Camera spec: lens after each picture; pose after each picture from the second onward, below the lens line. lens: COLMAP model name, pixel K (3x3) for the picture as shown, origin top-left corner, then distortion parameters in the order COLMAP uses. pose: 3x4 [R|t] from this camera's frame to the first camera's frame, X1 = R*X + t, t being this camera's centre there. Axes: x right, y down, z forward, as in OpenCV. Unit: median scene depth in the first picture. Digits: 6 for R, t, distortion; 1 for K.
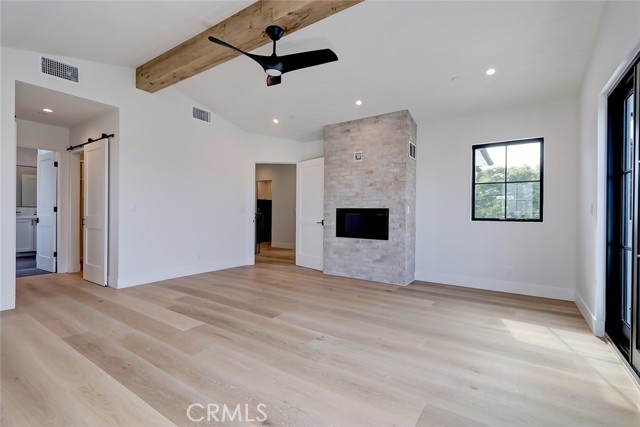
lens RADIAL K [[297.0, 0, 322.0], [0, 297.0, 213.2], [0, 0, 1]] dist [0.009243, -0.000206]
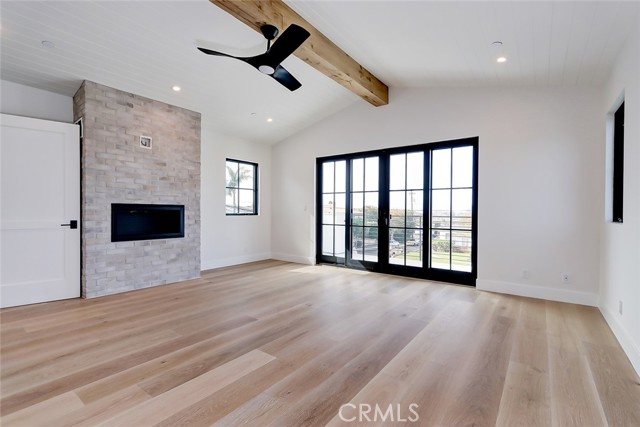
lens RADIAL K [[297.0, 0, 322.0], [0, 297.0, 213.2], [0, 0, 1]] dist [0.009243, -0.000206]
pose [[0.033824, -0.014063, 0.999329, -0.745669], [-0.003911, 0.999891, 0.014203, -0.005076], [-0.999420, -0.004389, 0.033765, 0.504009]]
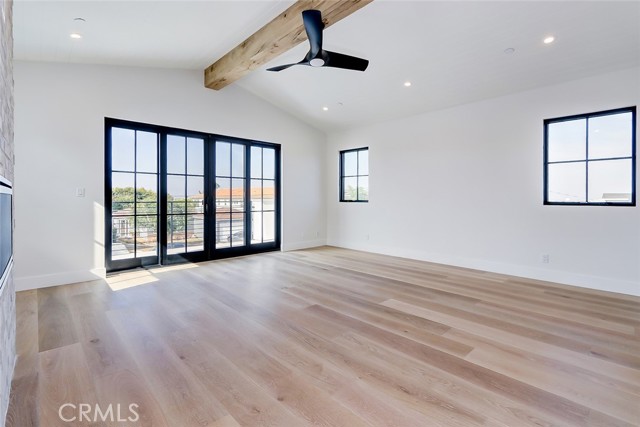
lens RADIAL K [[297.0, 0, 322.0], [0, 297.0, 213.2], [0, 0, 1]] dist [0.009243, -0.000206]
pose [[-0.978468, -0.018895, 0.205530, -0.256289], [-0.007621, 0.998429, 0.055509, -0.003099], [-0.206256, 0.052748, -0.977075, 1.292803]]
